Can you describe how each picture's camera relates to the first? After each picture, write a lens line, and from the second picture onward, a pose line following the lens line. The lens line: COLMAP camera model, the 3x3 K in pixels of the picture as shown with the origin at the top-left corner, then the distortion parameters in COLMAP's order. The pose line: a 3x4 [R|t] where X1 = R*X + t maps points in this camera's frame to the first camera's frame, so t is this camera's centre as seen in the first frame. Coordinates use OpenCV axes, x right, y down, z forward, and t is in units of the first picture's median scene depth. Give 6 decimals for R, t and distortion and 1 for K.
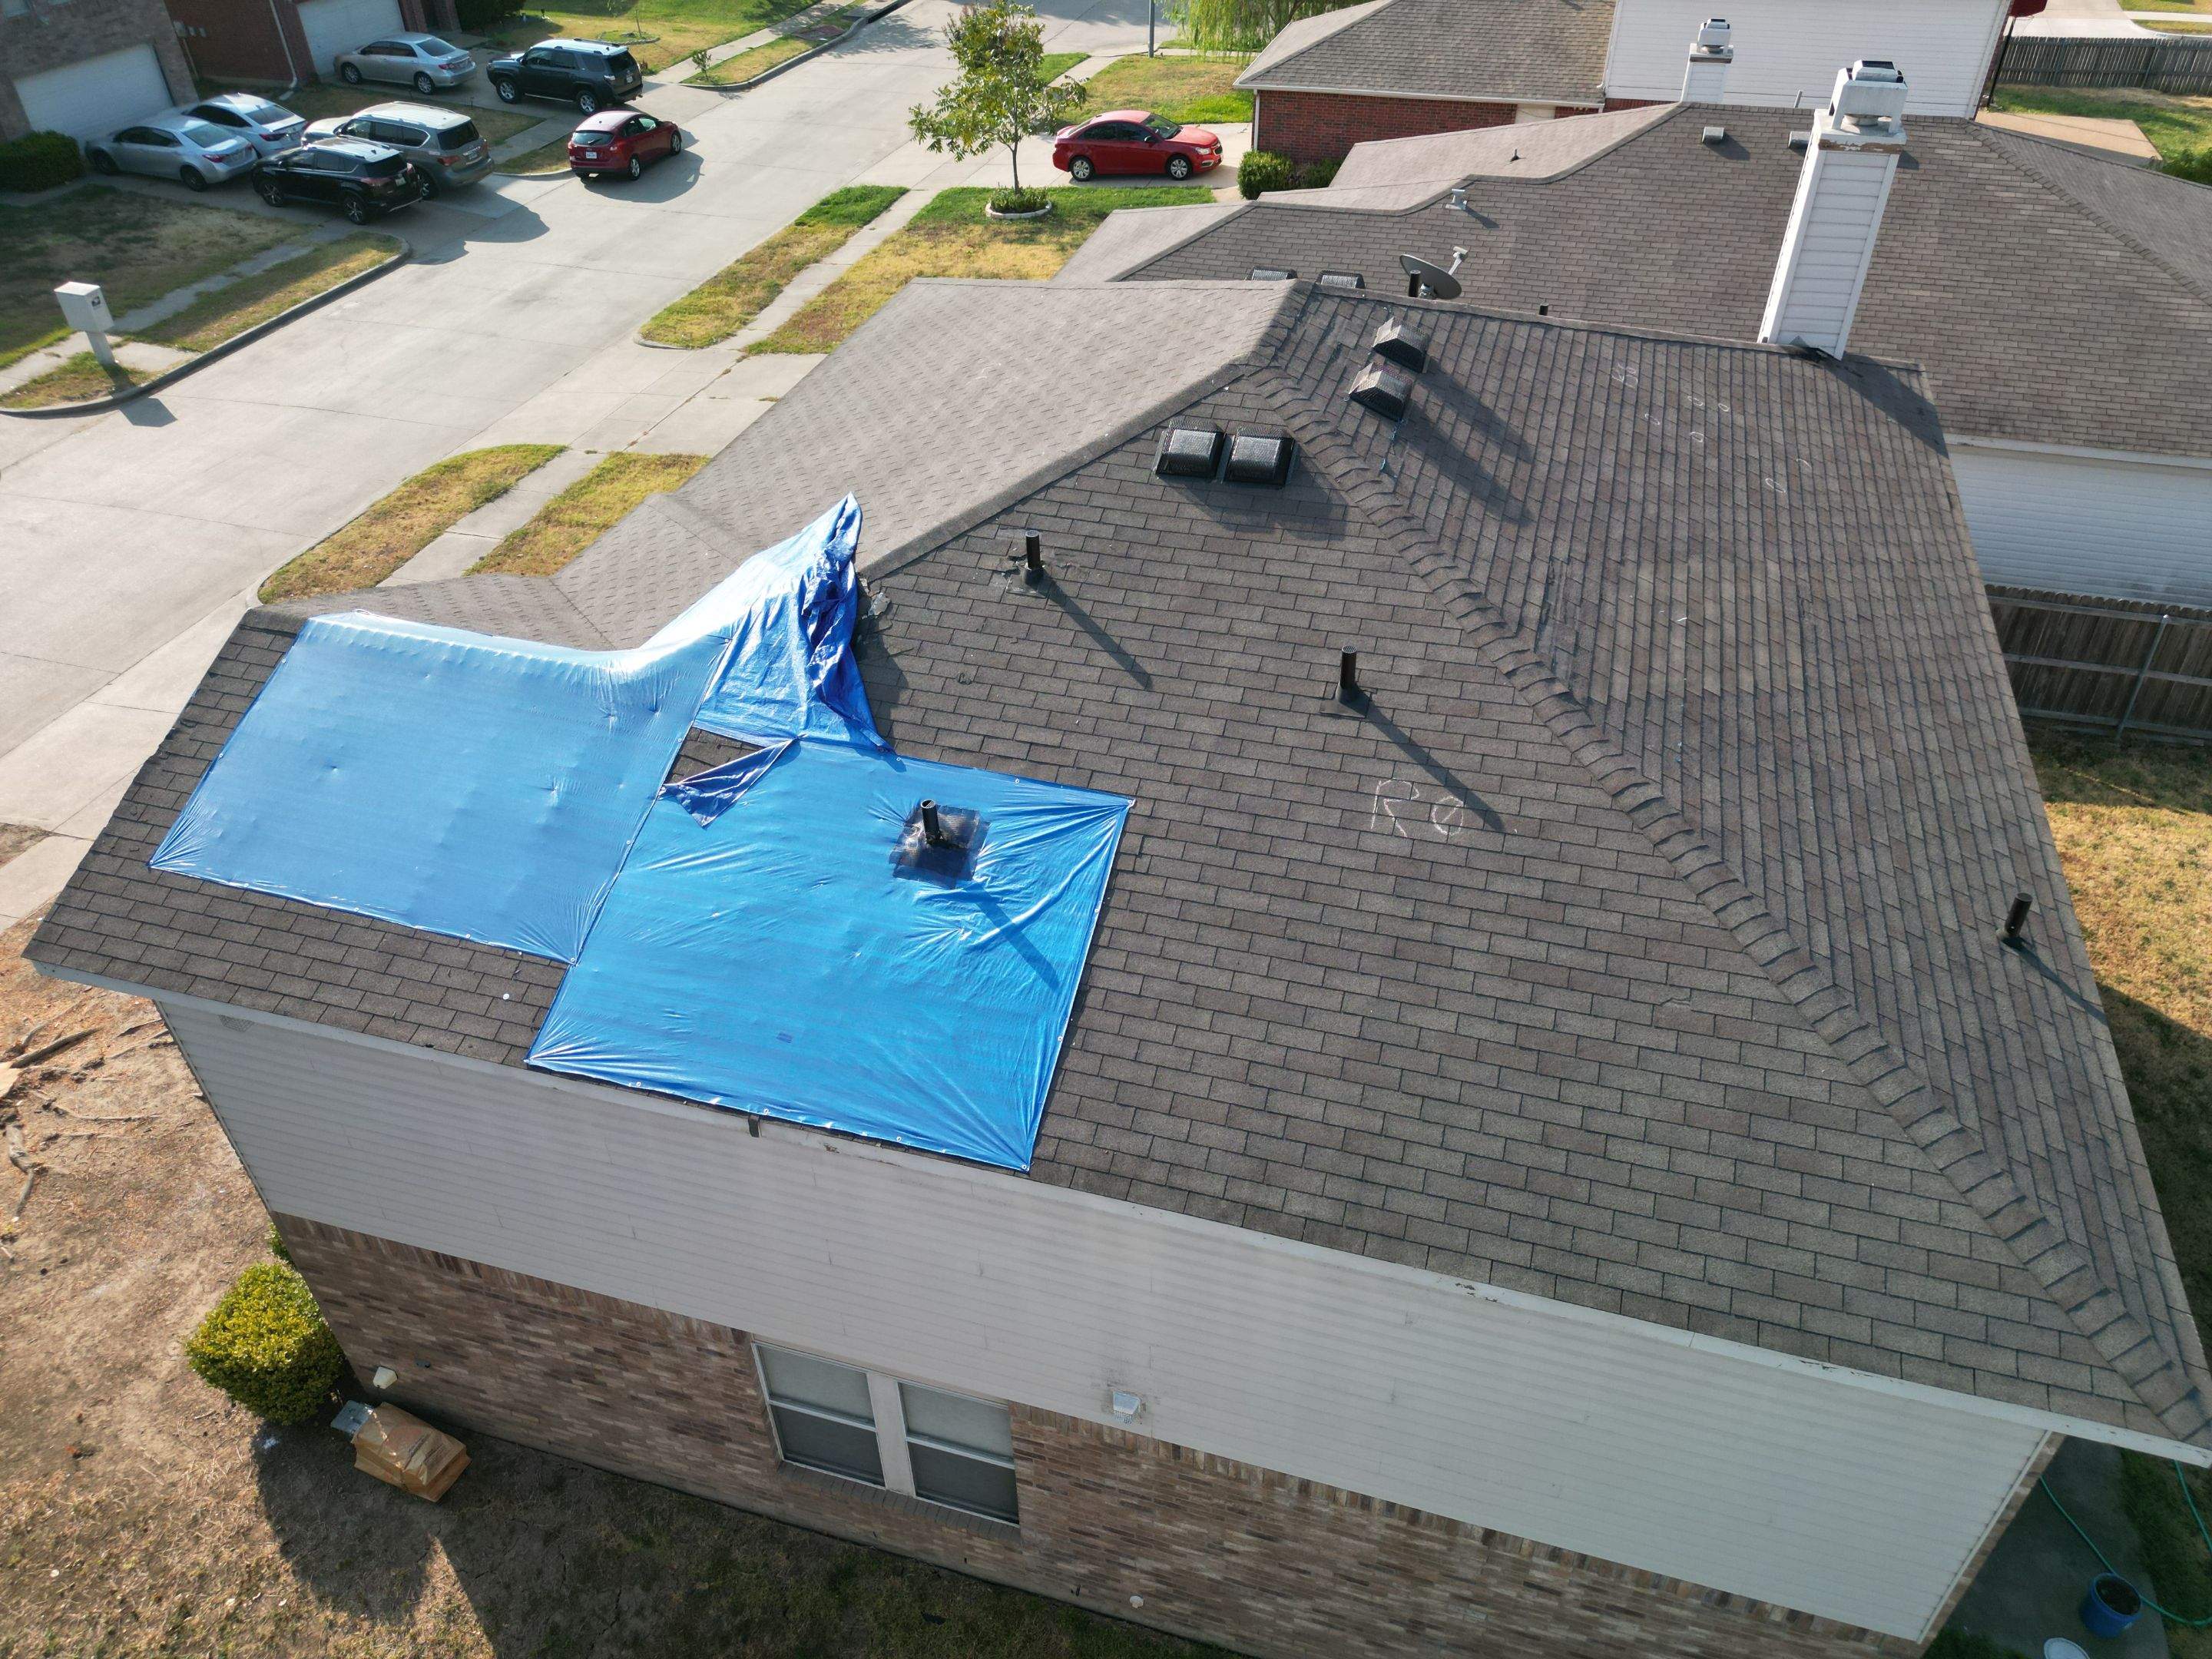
lens RADIAL K [[1551.8, 0, 1110.6], [0, 1551.8, 830.6], [0, 0, 1]] dist [0.083196, -0.082888]
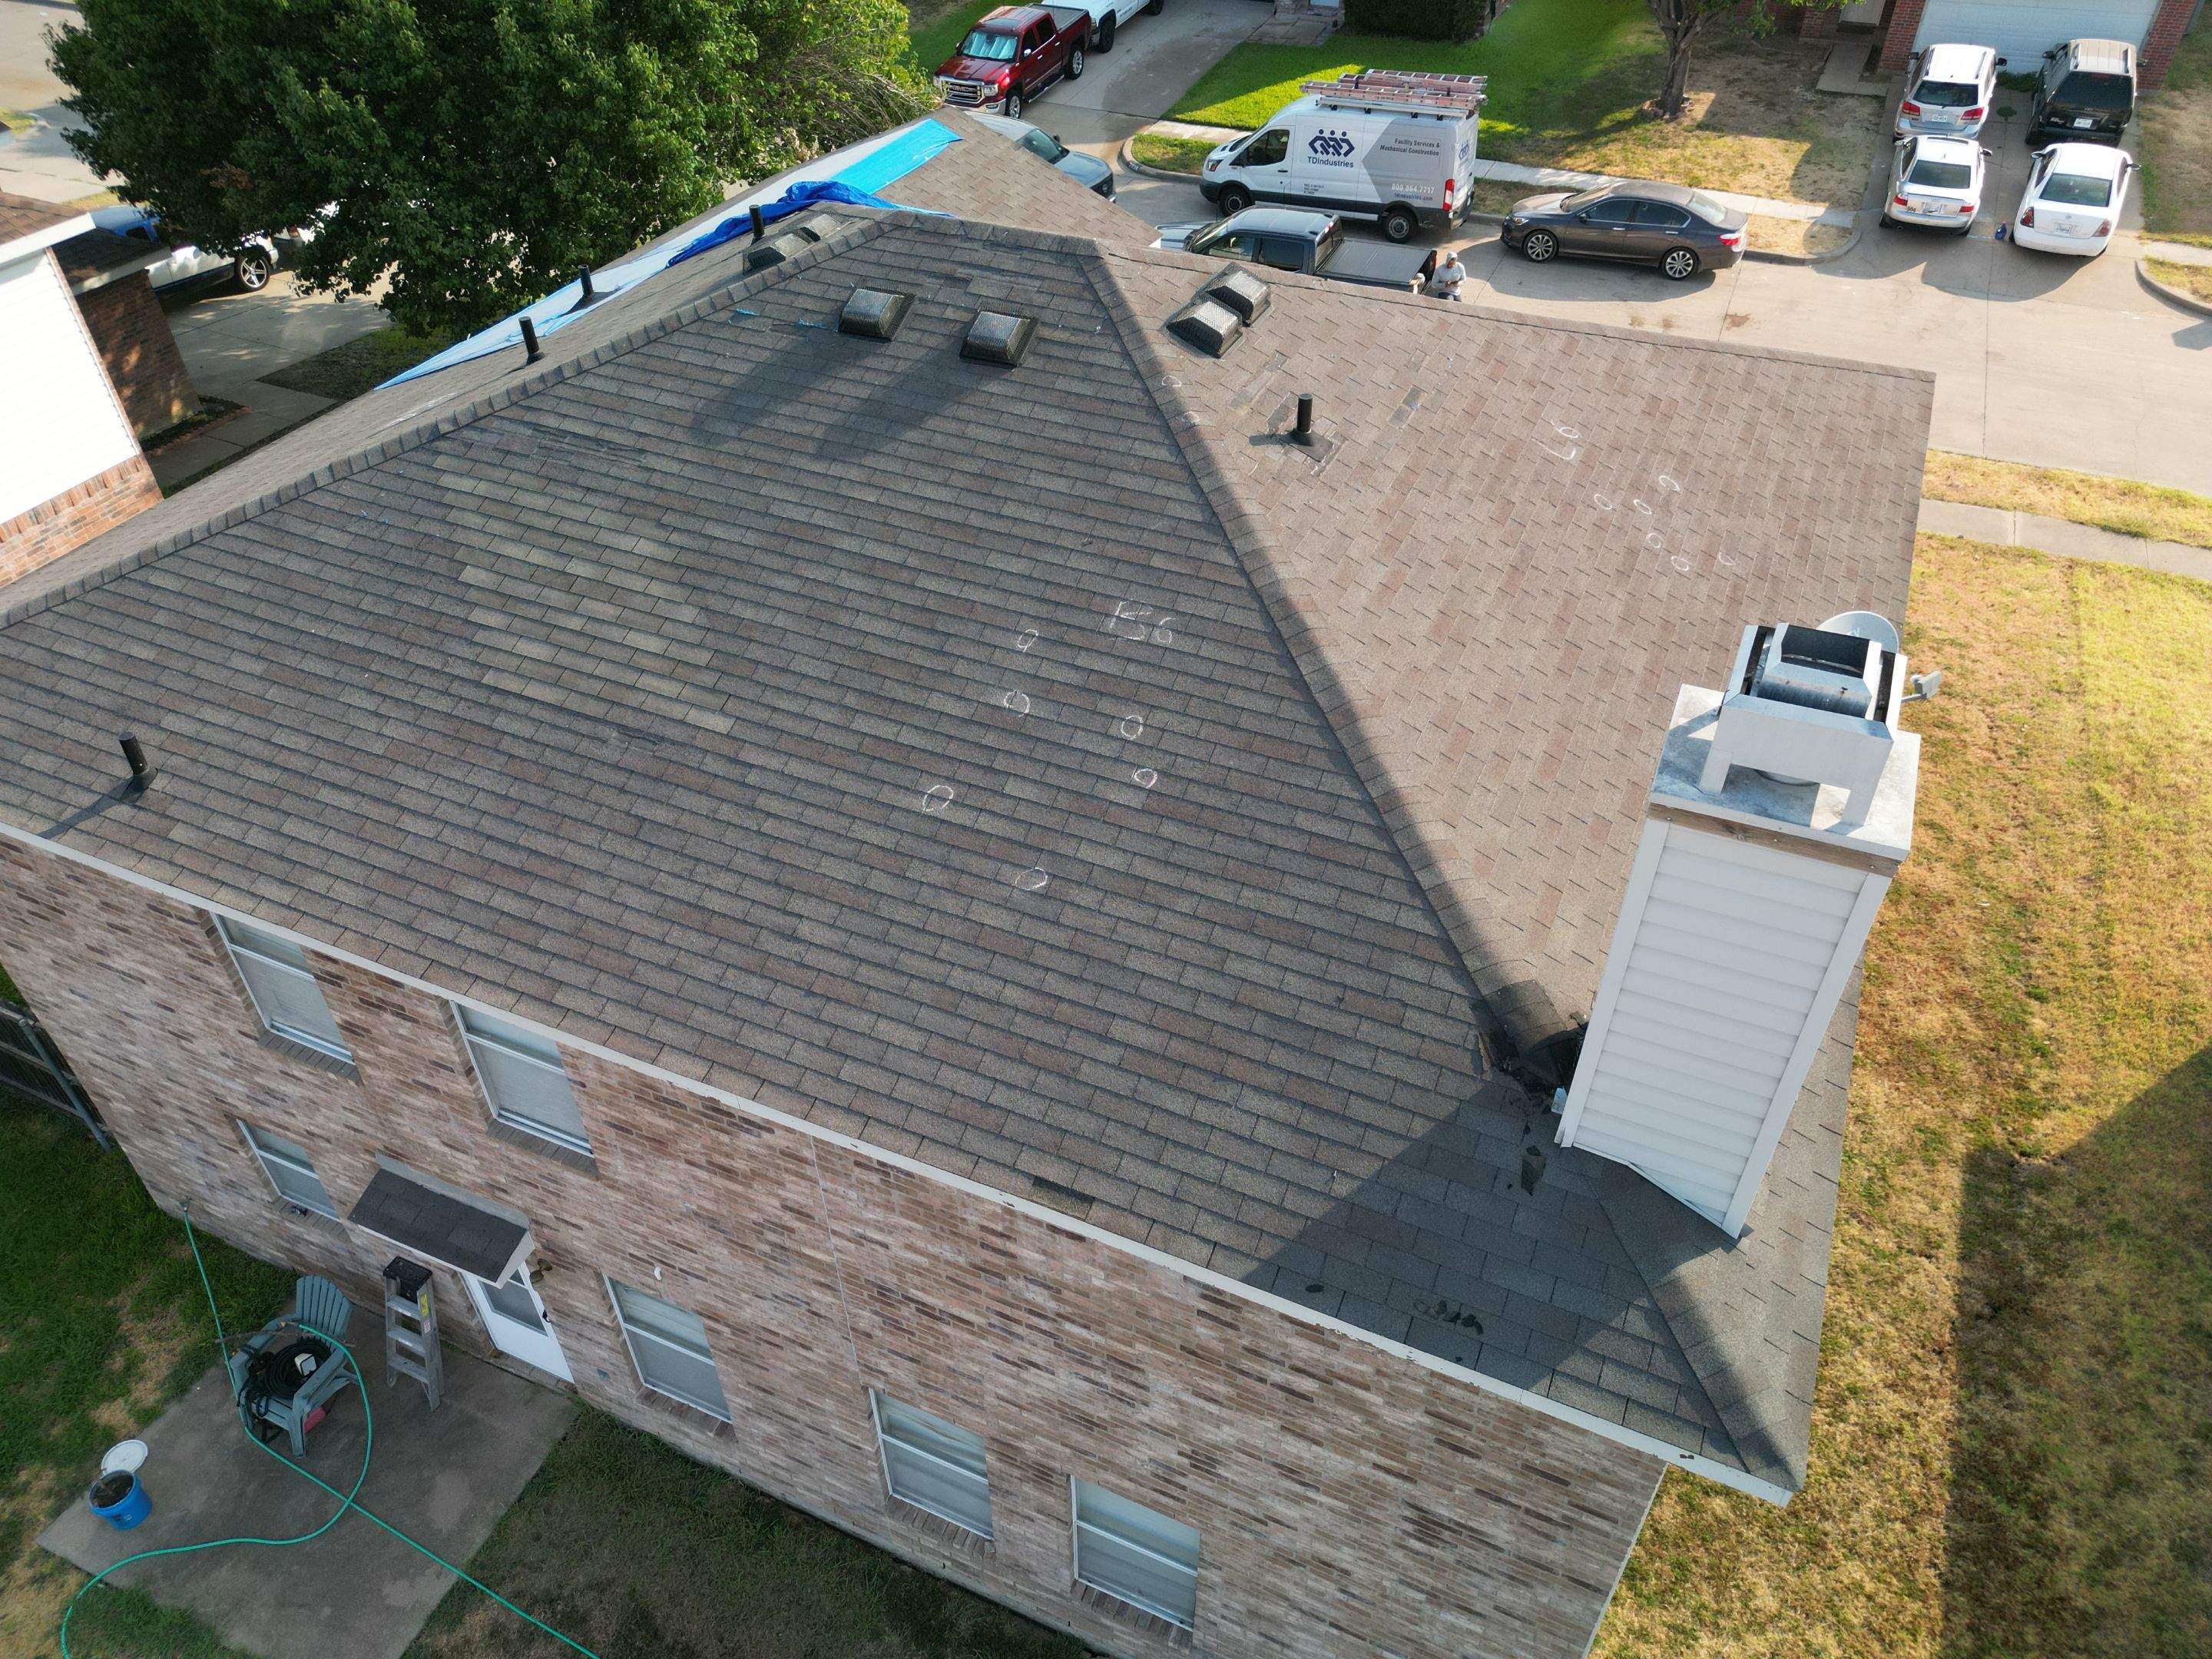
lens RADIAL K [[1551.8, 0, 1110.6], [0, 1551.8, 830.6], [0, 0, 1]] dist [0.083196, -0.082888]
pose [[-0.136672, 0.651085, -0.746598, 0.990521], [-0.602232, 0.543794, 0.584470, -0.696668], [0.786535, 0.529506, 0.317782, 0.920760]]
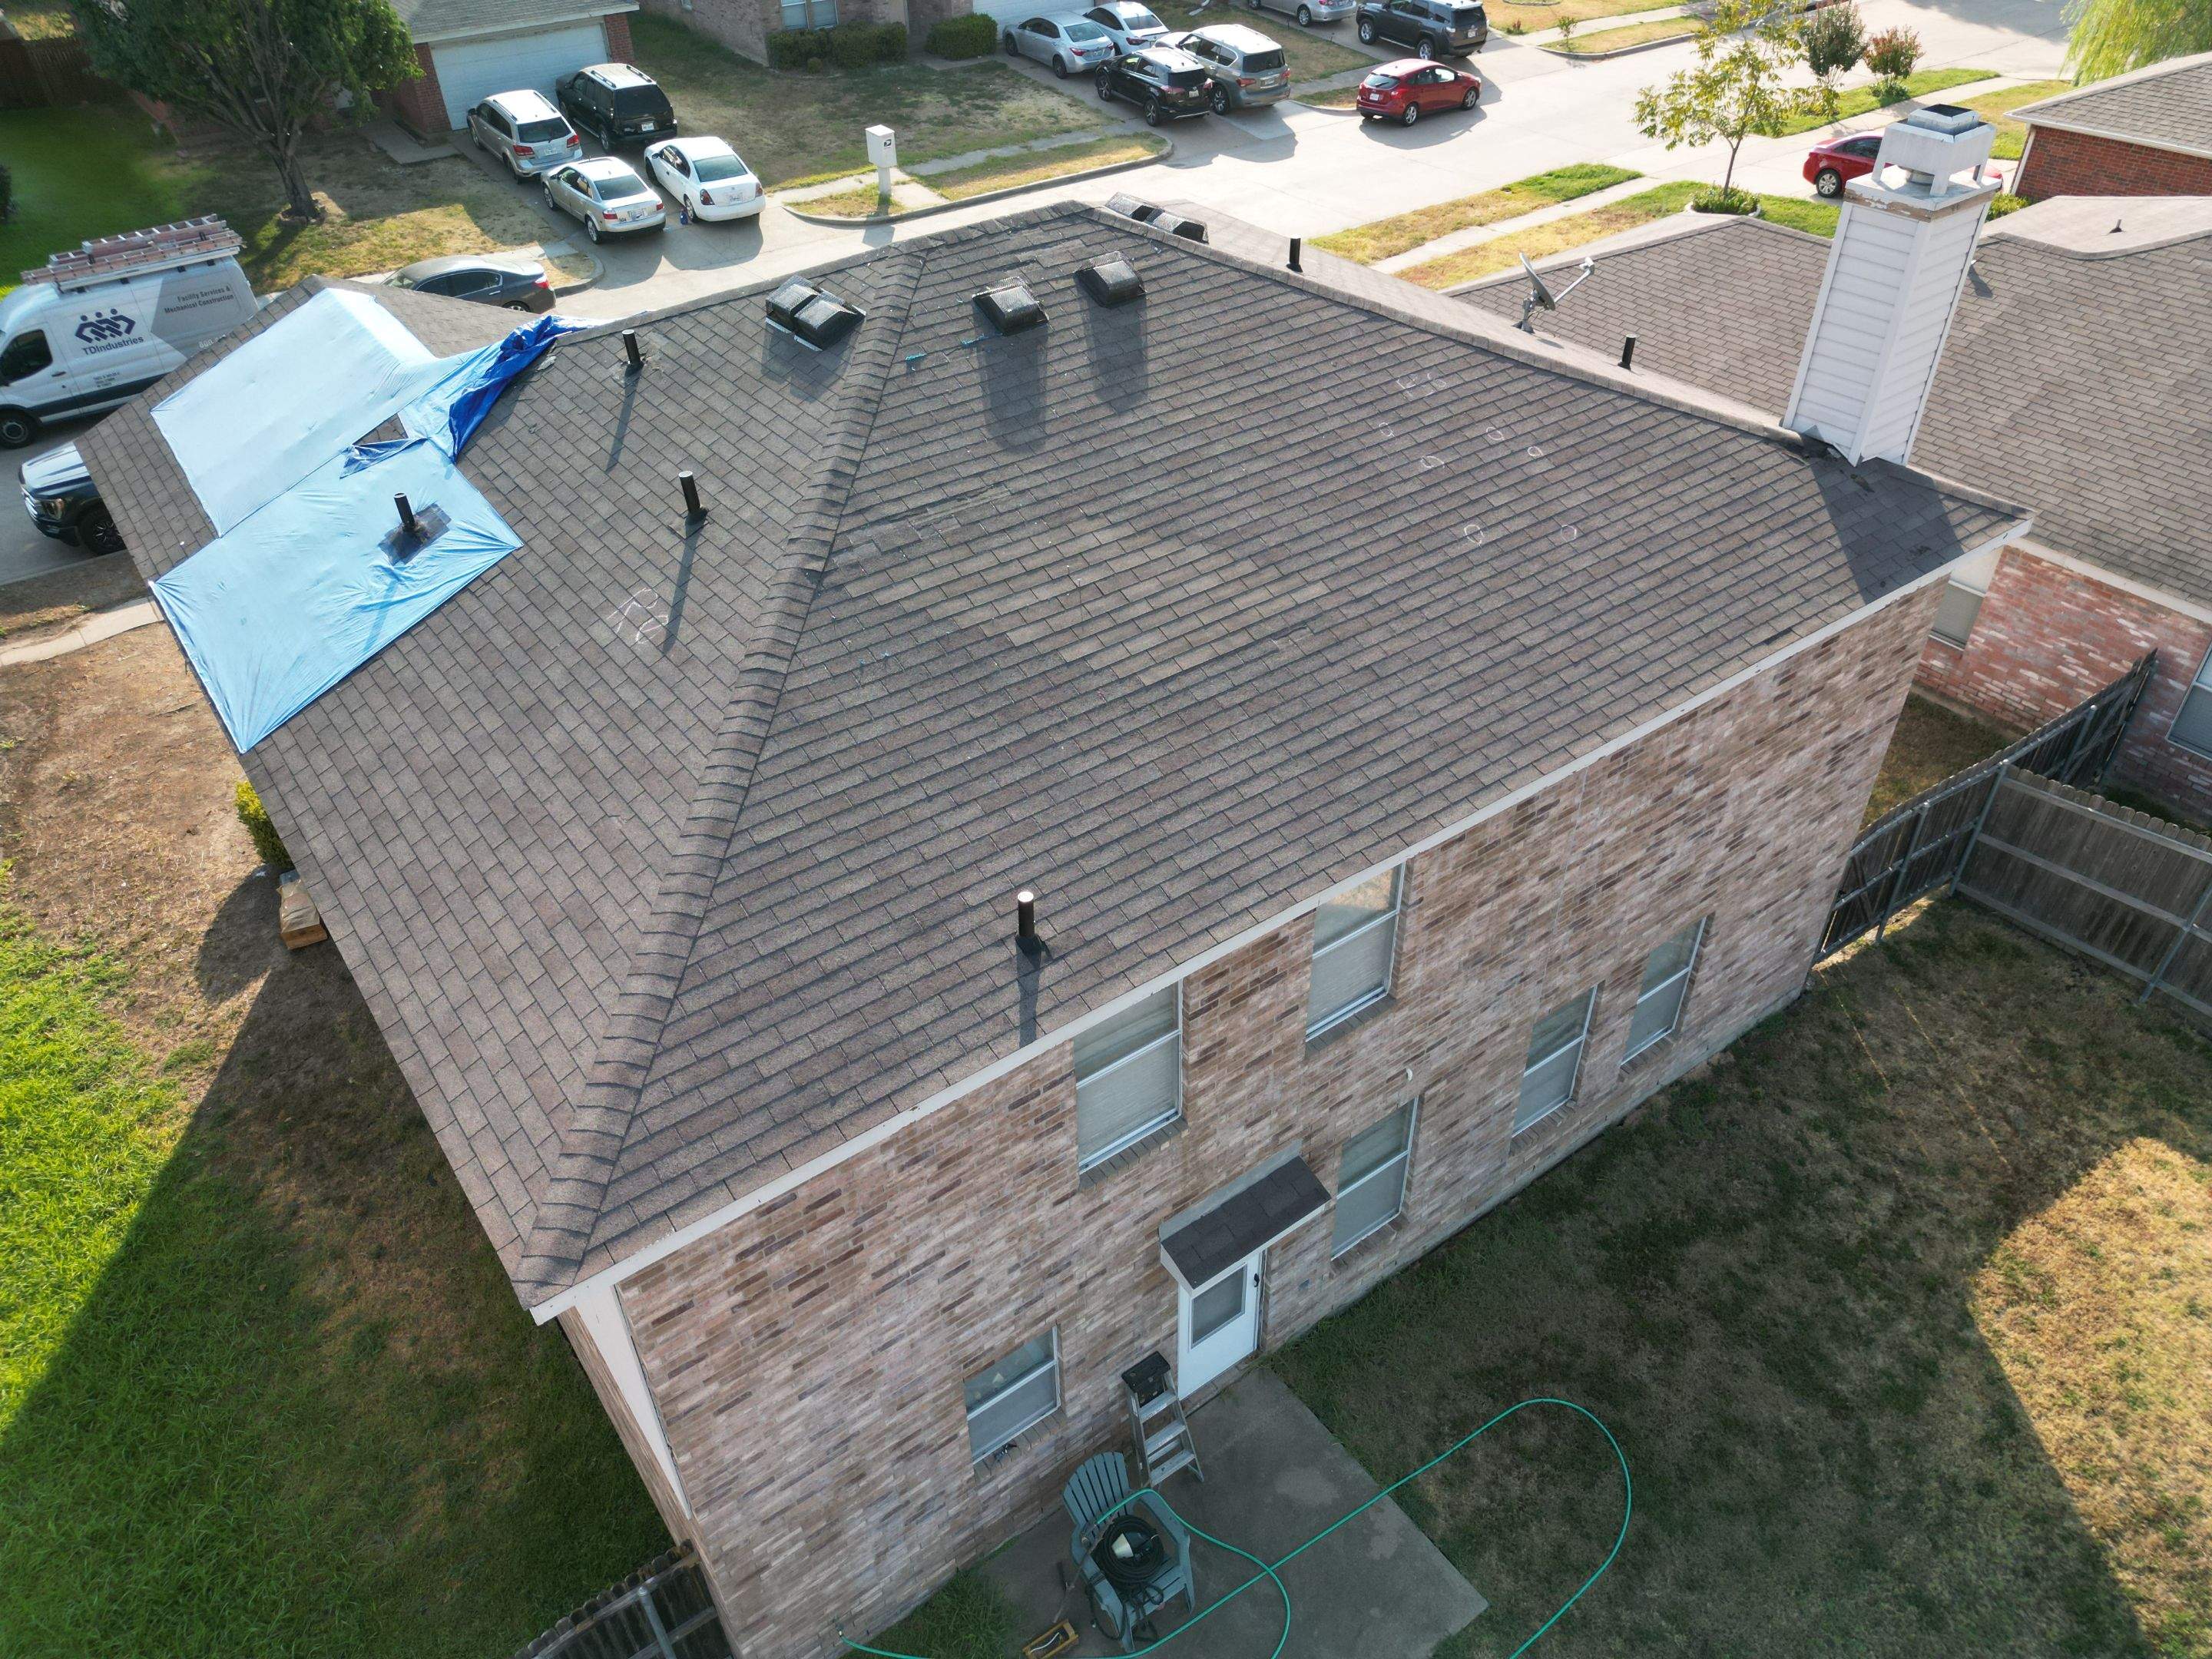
lens RADIAL K [[1551.8, 0, 1110.6], [0, 1551.8, 830.6], [0, 0, 1]] dist [0.083196, -0.082888]
pose [[0.794033, 0.372620, -0.480277, 0.807021], [-0.367363, 0.923640, 0.109245, -0.090030], [0.484309, 0.089692, 0.870287, 0.147998]]
